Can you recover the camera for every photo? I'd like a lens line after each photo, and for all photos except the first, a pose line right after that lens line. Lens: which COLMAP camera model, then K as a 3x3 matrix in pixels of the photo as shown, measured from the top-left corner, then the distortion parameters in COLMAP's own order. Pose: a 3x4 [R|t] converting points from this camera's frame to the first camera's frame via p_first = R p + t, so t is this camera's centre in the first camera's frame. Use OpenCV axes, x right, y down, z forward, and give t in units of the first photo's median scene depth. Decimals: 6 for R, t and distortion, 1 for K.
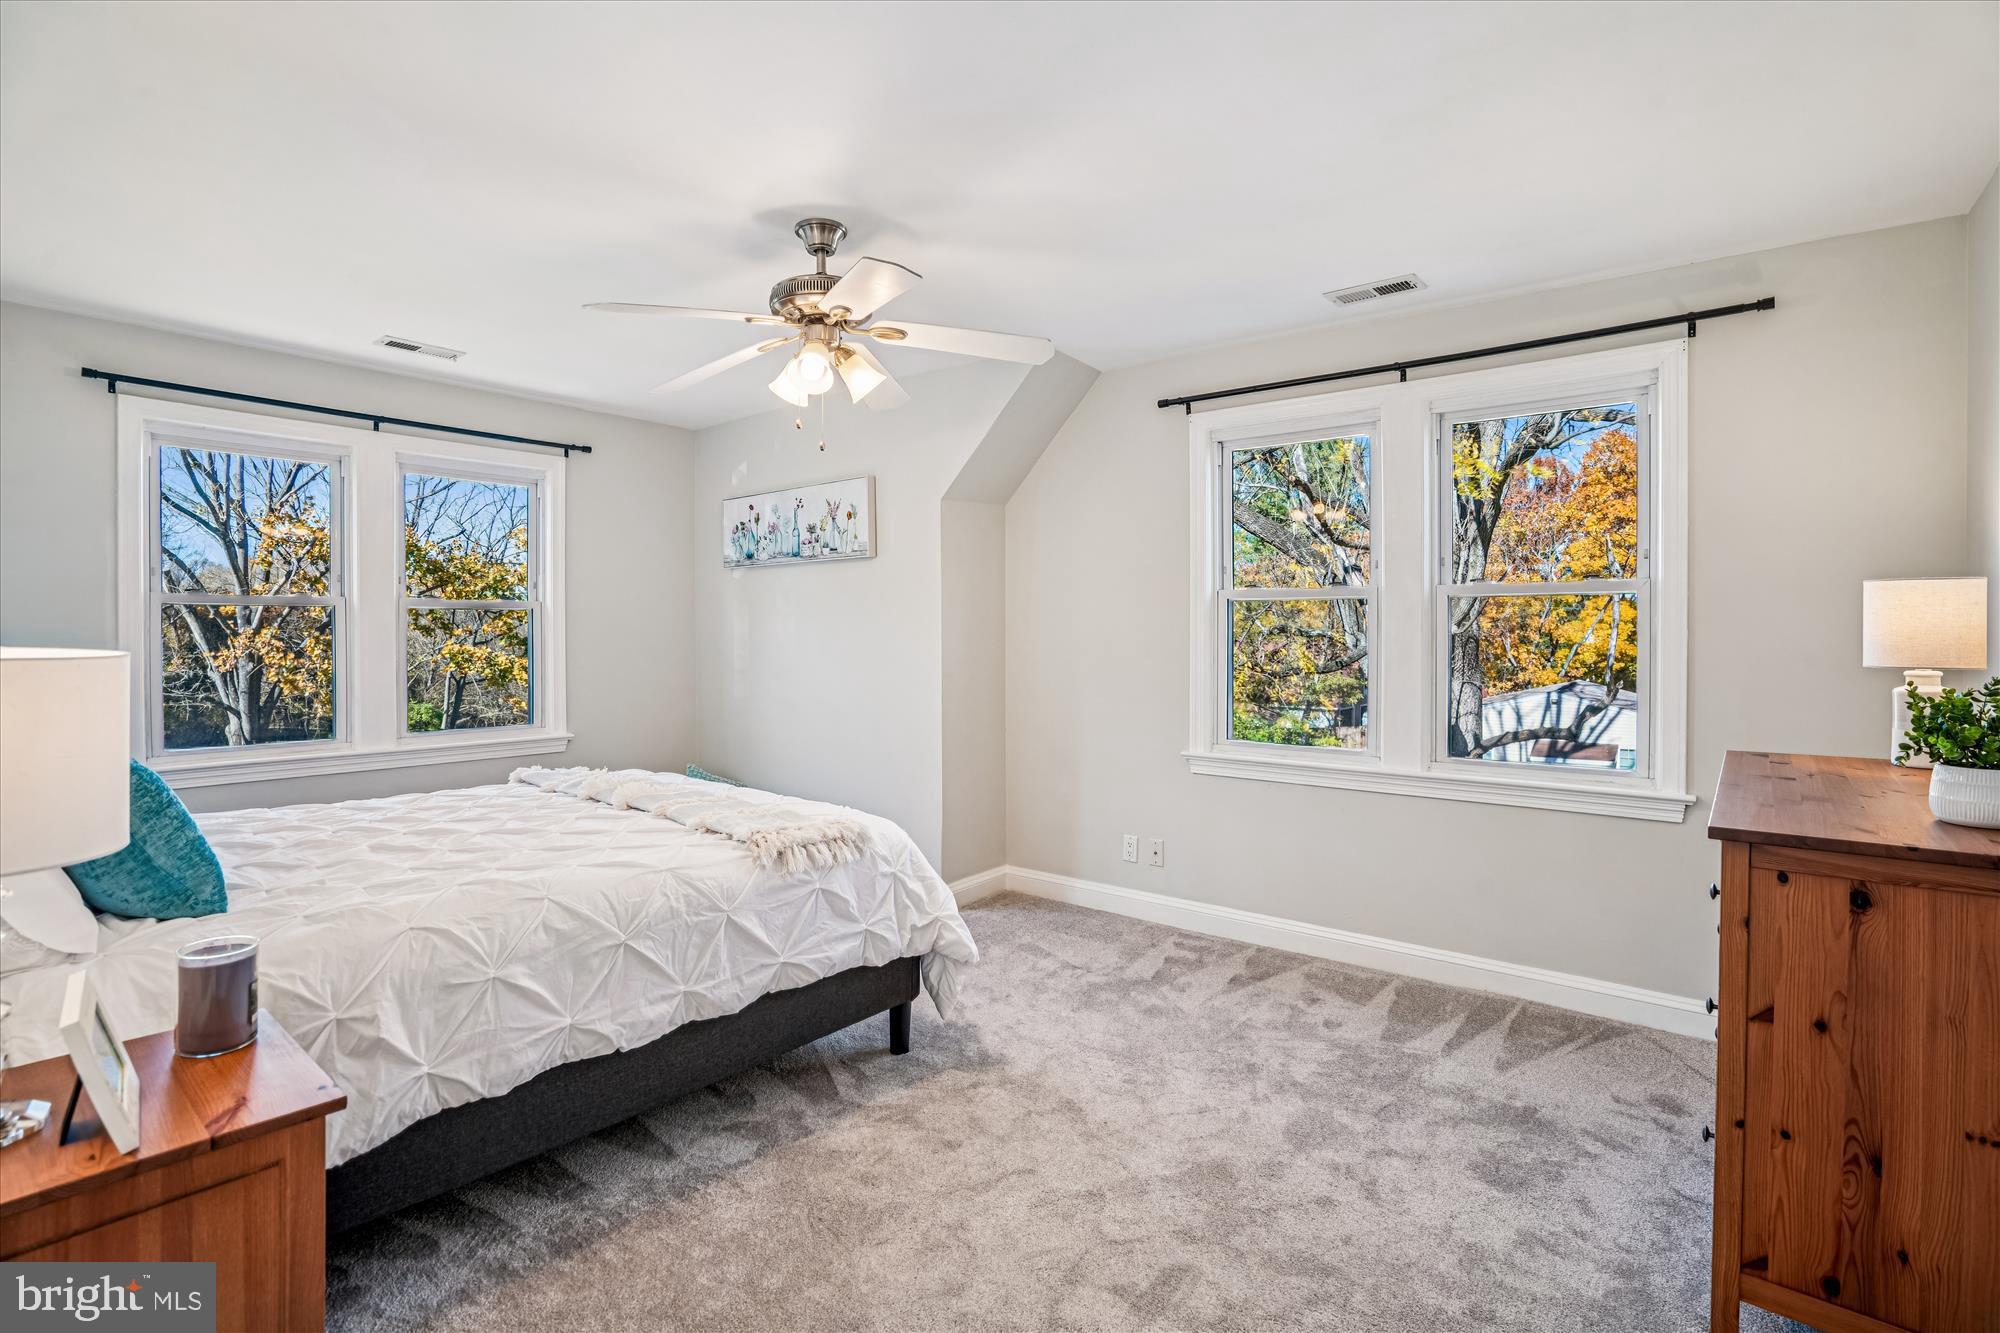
lens RADIAL K [[925.6, 0, 1000.0], [0, 925.6, 666.5], [0, 0, 1]] dist [-0.046806, 0.014210]
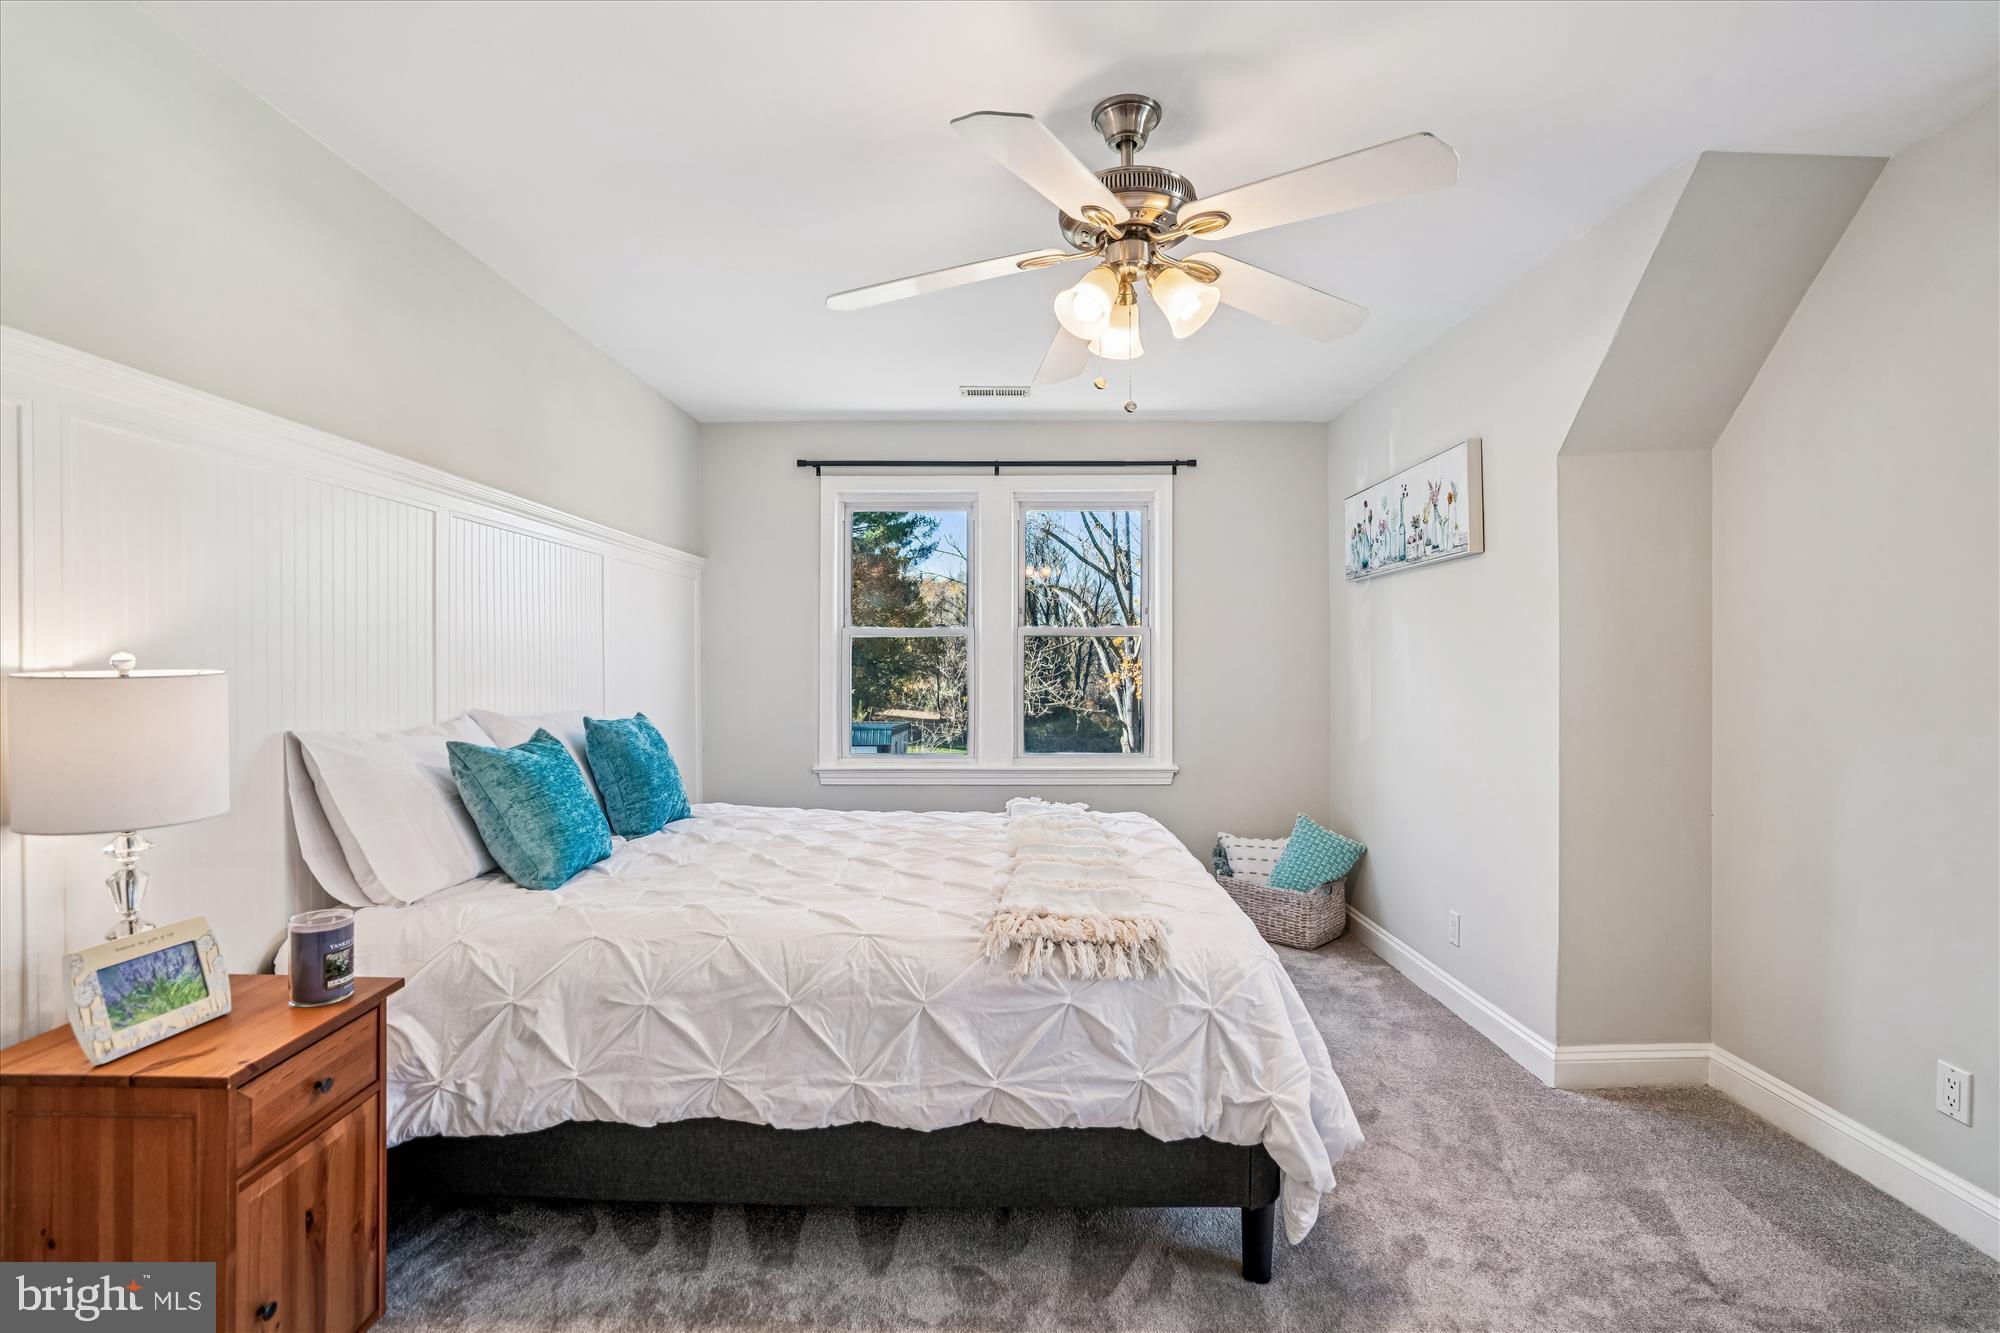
lens RADIAL K [[958.6, 0, 1001.8], [0, 958.6, 675.9], [0, 0, 1]] dist [-0.045193, 0.026960]
pose [[0.629616, 0.011644, -0.776820, 0.368980], [-0.028022, 0.999577, -0.007729, -0.015093], [0.776401, 0.026634, 0.629676, 0.484060]]
